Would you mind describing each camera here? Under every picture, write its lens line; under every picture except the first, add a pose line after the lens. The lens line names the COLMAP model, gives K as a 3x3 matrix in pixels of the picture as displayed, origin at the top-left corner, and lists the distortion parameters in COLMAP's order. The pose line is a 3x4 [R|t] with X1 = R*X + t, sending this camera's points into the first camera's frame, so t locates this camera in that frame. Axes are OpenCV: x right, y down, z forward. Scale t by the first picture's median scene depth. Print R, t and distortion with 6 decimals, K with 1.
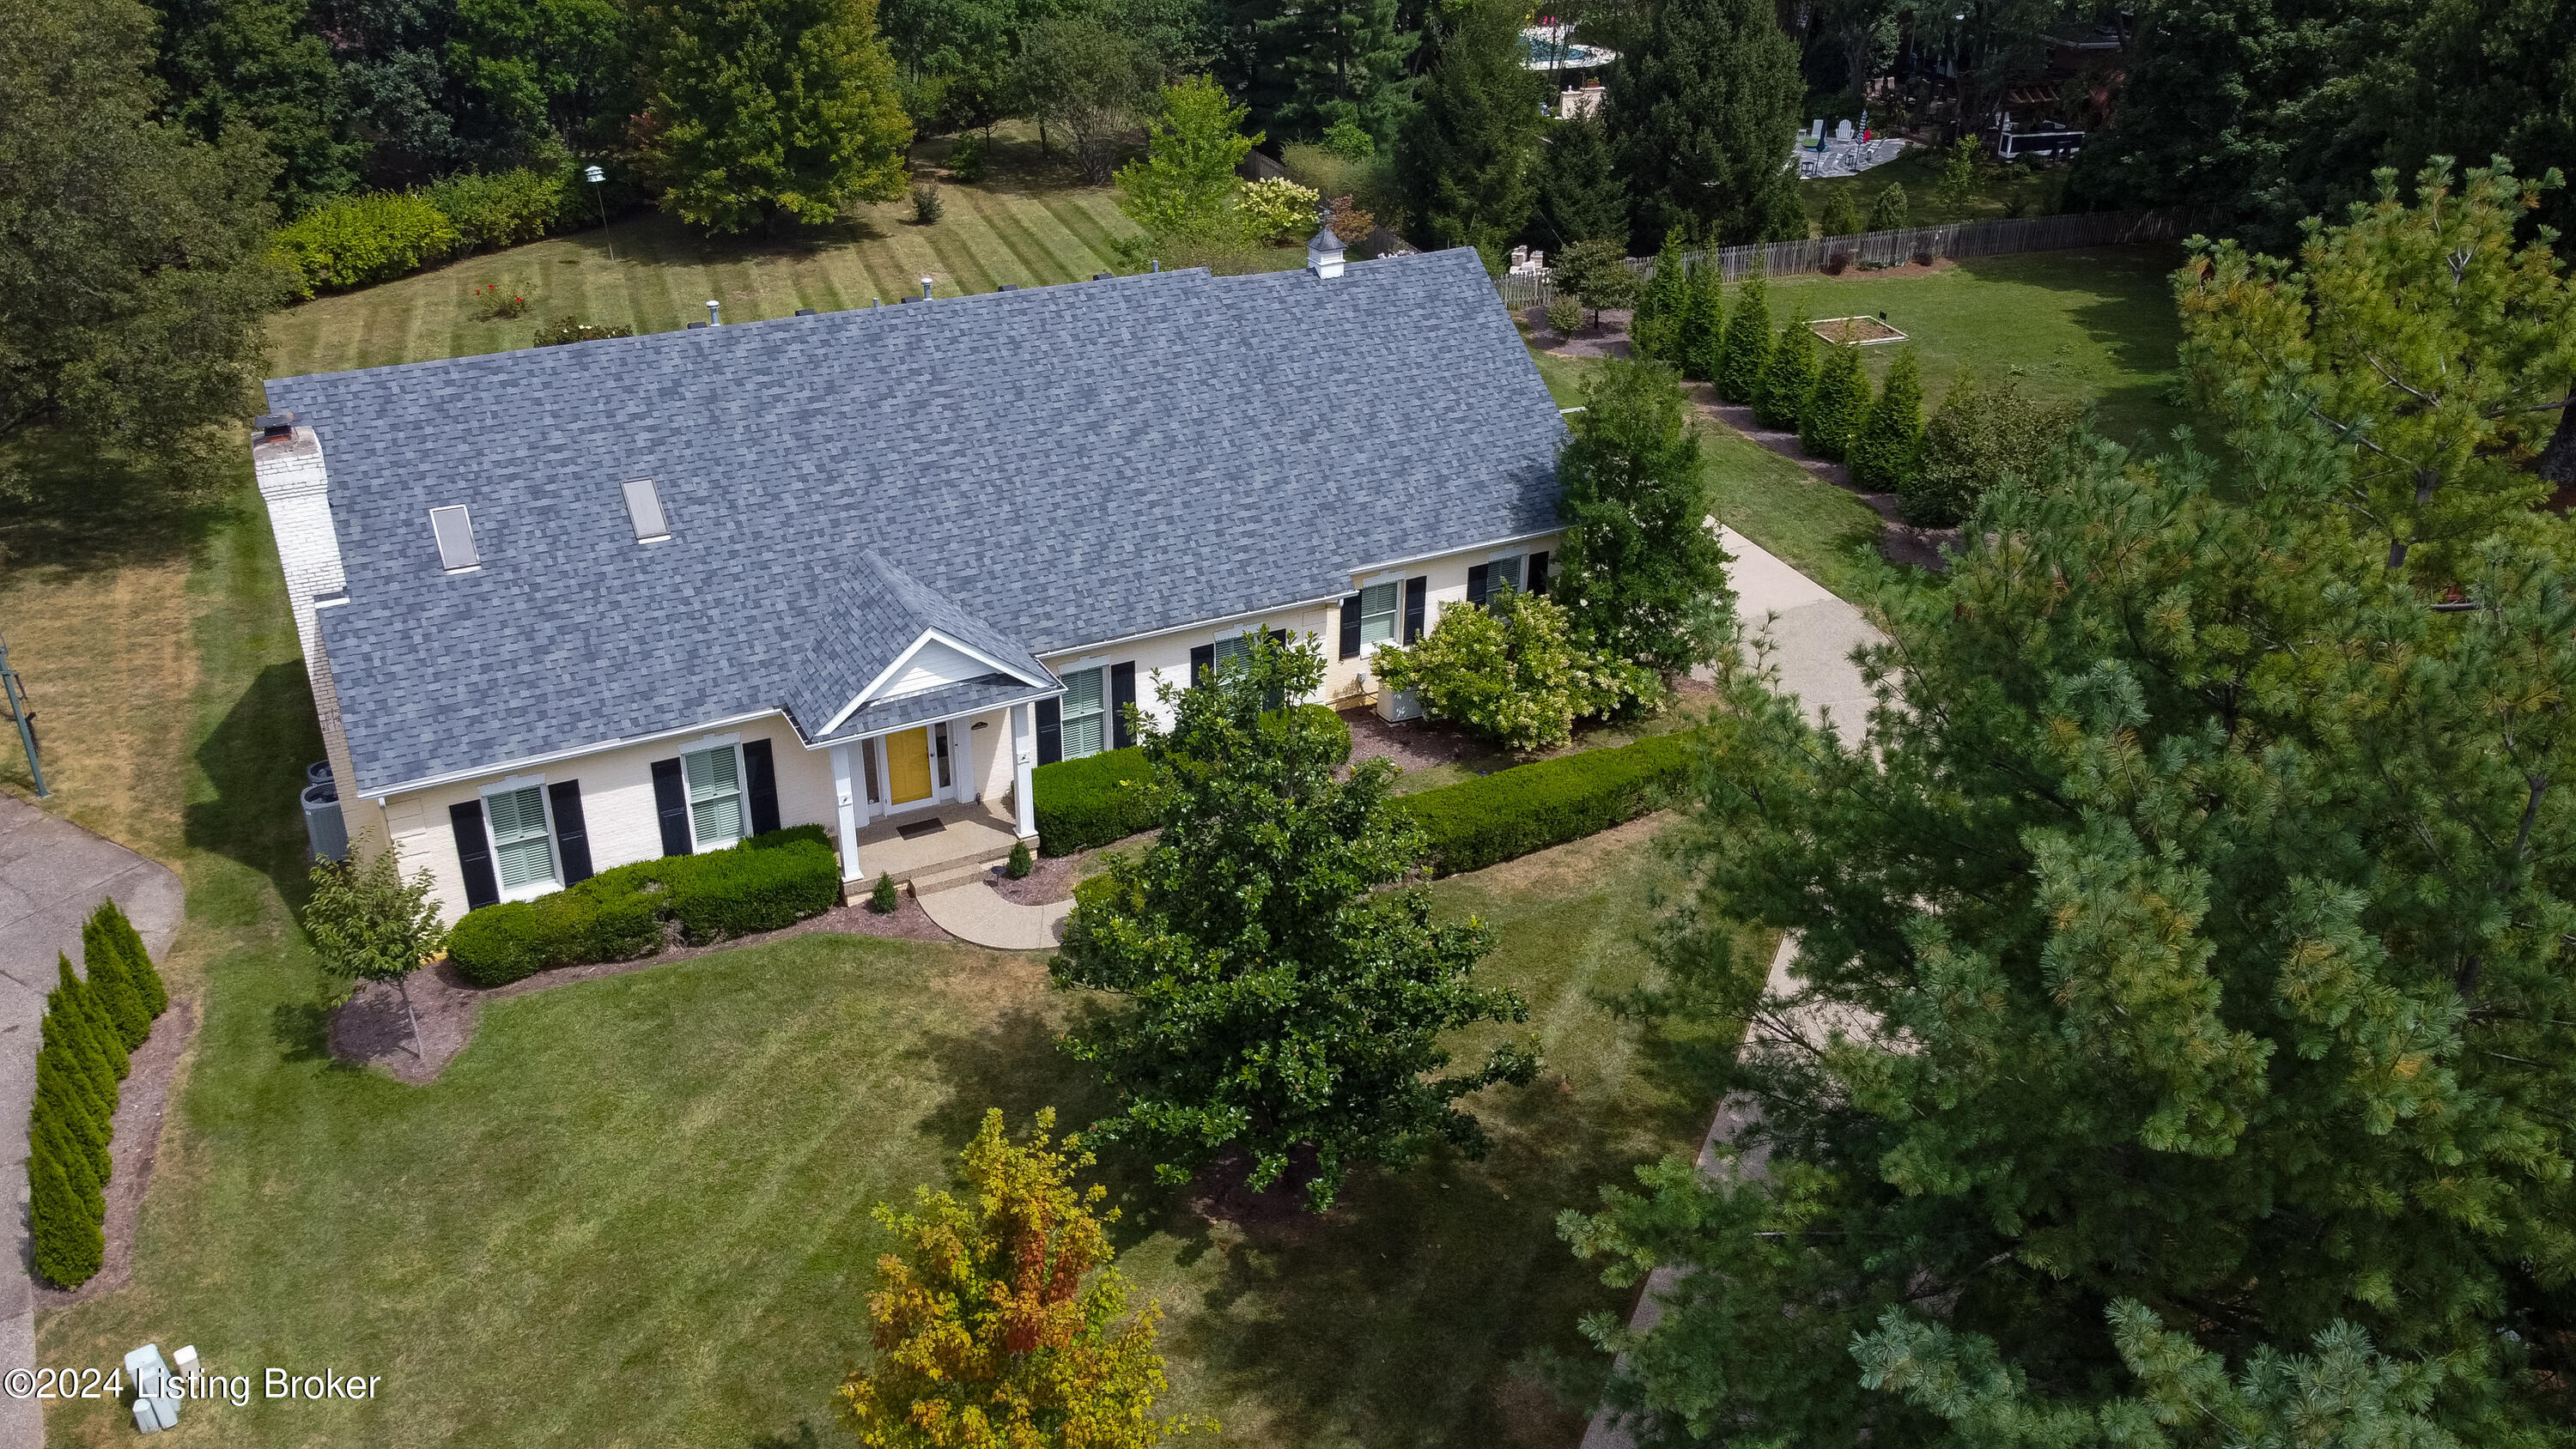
lens RADIAL K [[1953.2, 0, 1280.4], [0, 1953.2, 718.7], [0, 0, 1]] dist [0.002930, -0.014146]
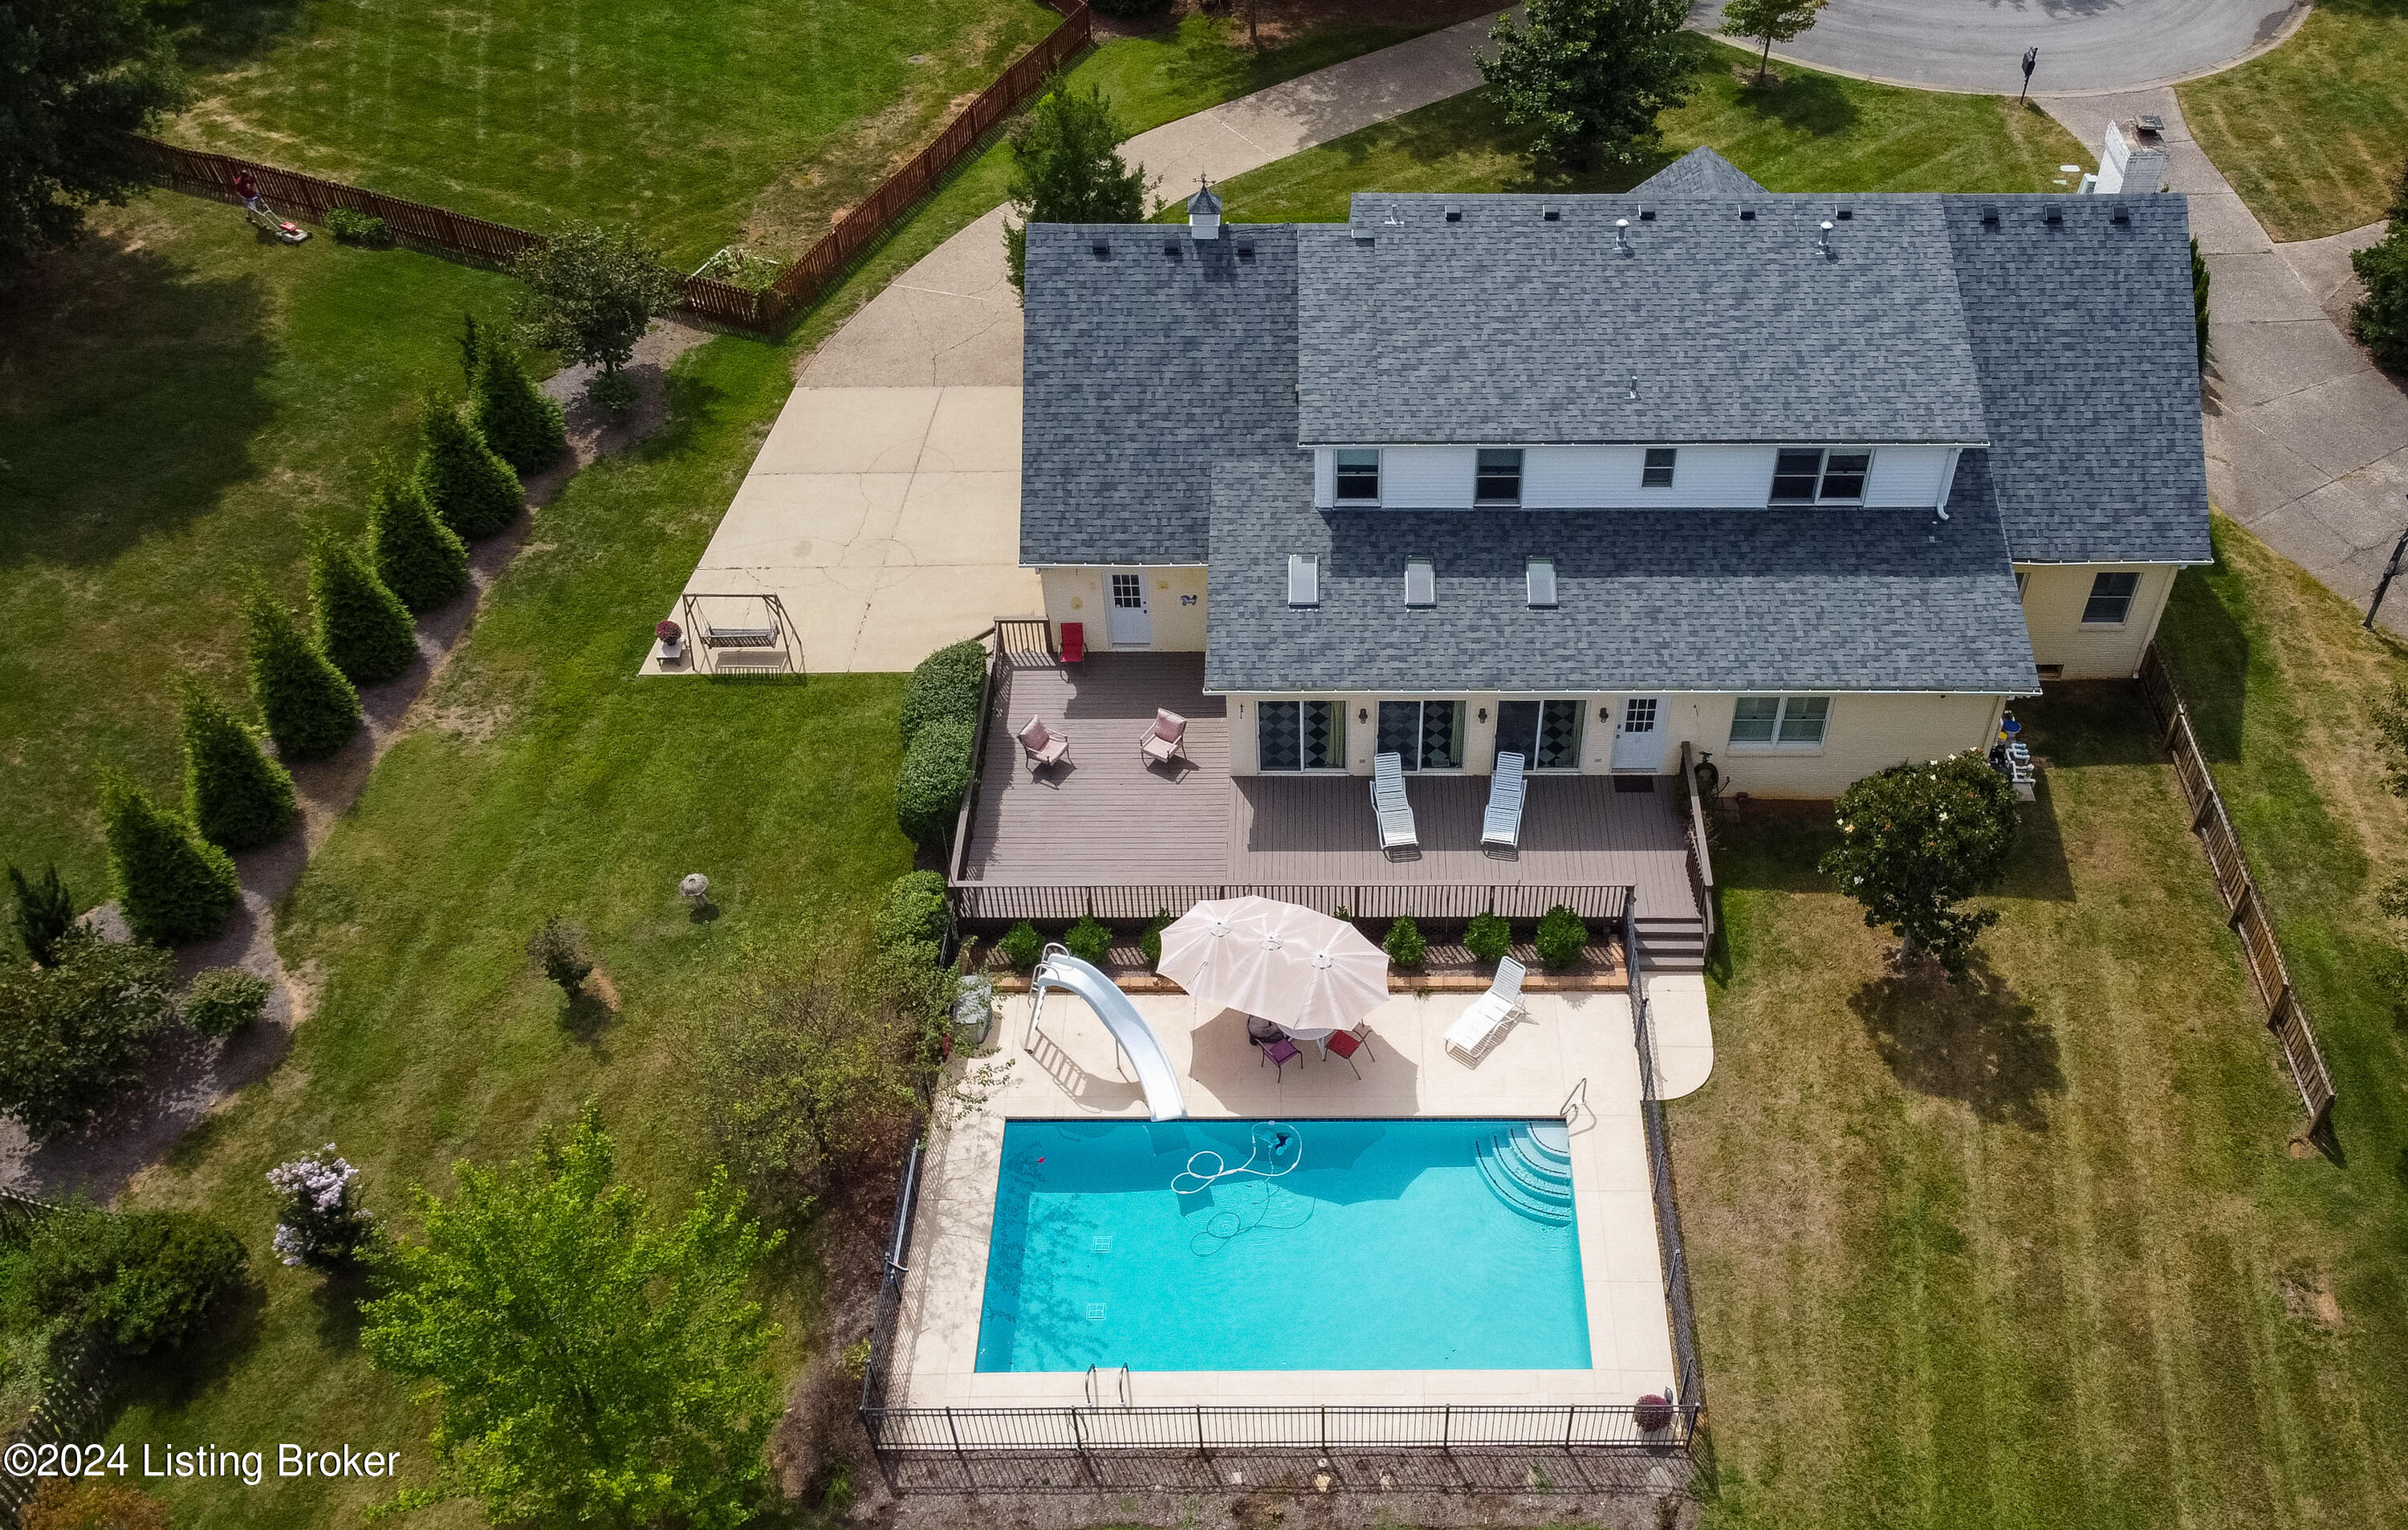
lens RADIAL K [[2104.7, 0, 1340.7], [0, 2104.7, 746.2], [0, 0, 1]] dist [0.009909, -0.027051]
pose [[-0.887171, -0.332939, 0.319497, -0.565918], [0.198355, 0.349997, 0.915509, -1.346466], [-0.416632, 0.875587, -0.244467, 1.798381]]
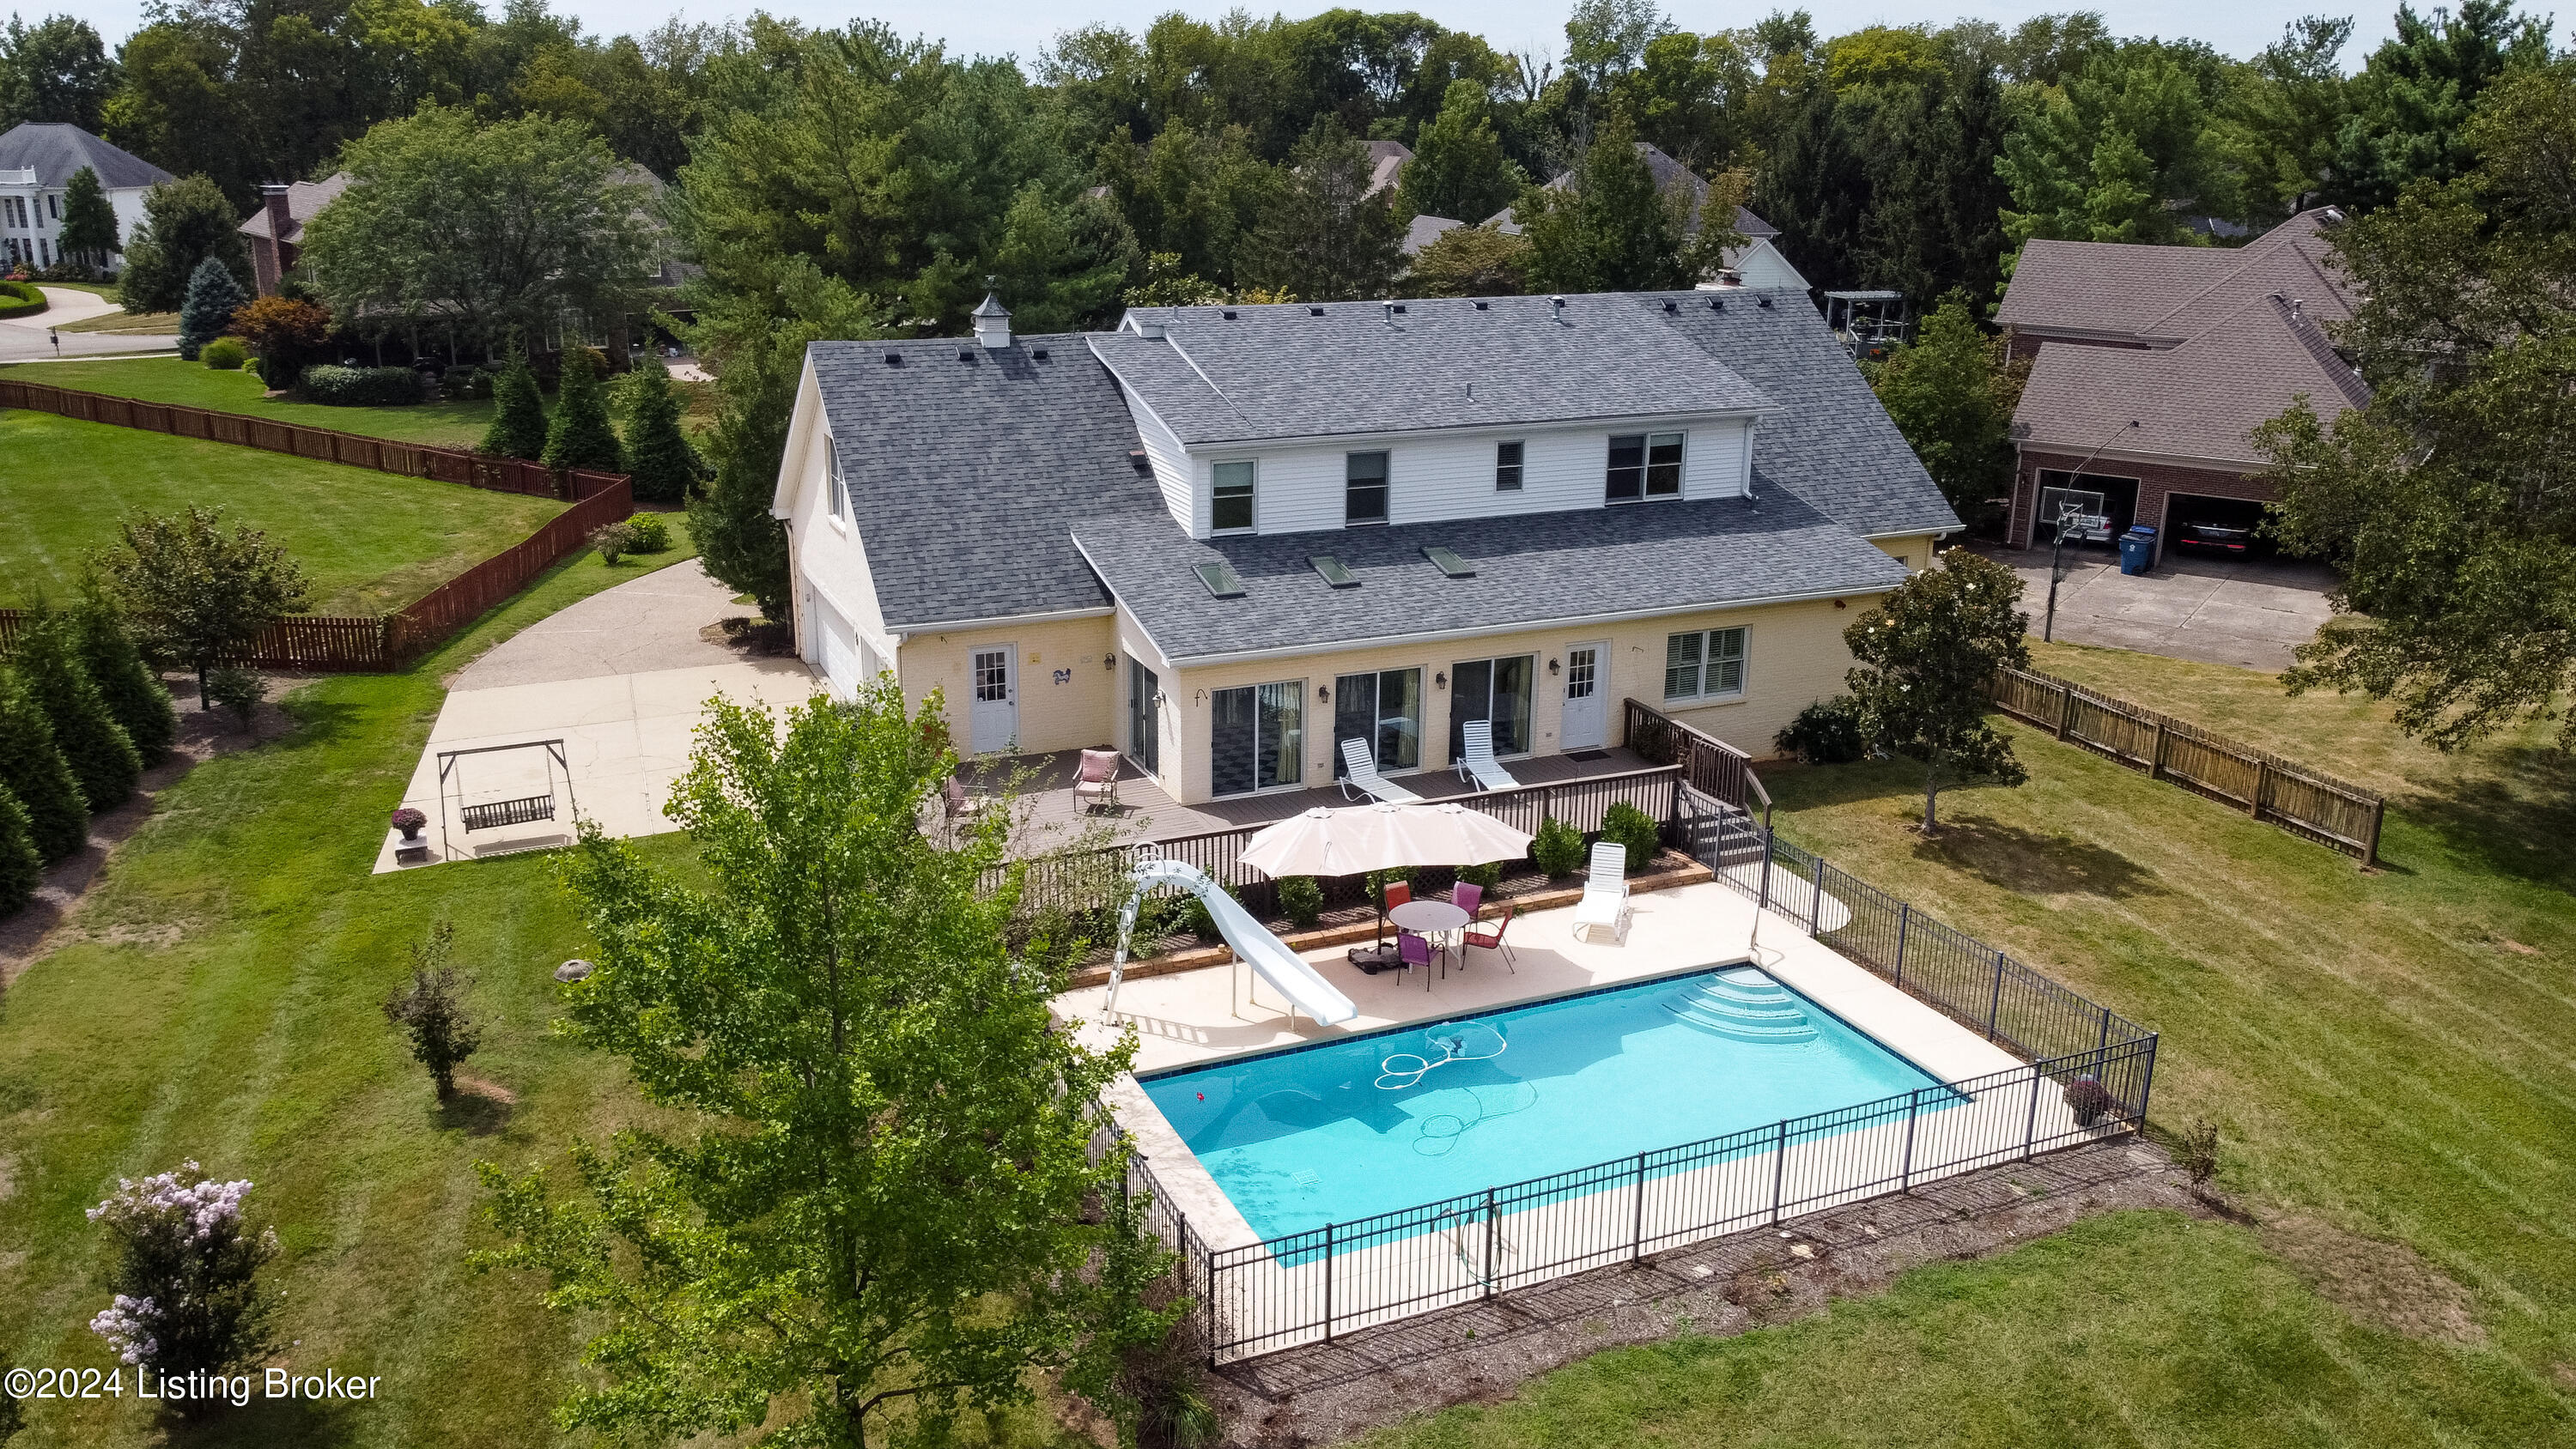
lens RADIAL K [[1953.2, 0, 1272.3], [0, 1953.2, 709.3], [0, 0, 1]] dist [0.002930, -0.014146]
pose [[-0.997111, -0.039318, 0.064990, -0.221866], [0.016684, 0.721343, 0.692377, -0.933661], [-0.074103, 0.691462, -0.718603, 2.217623]]
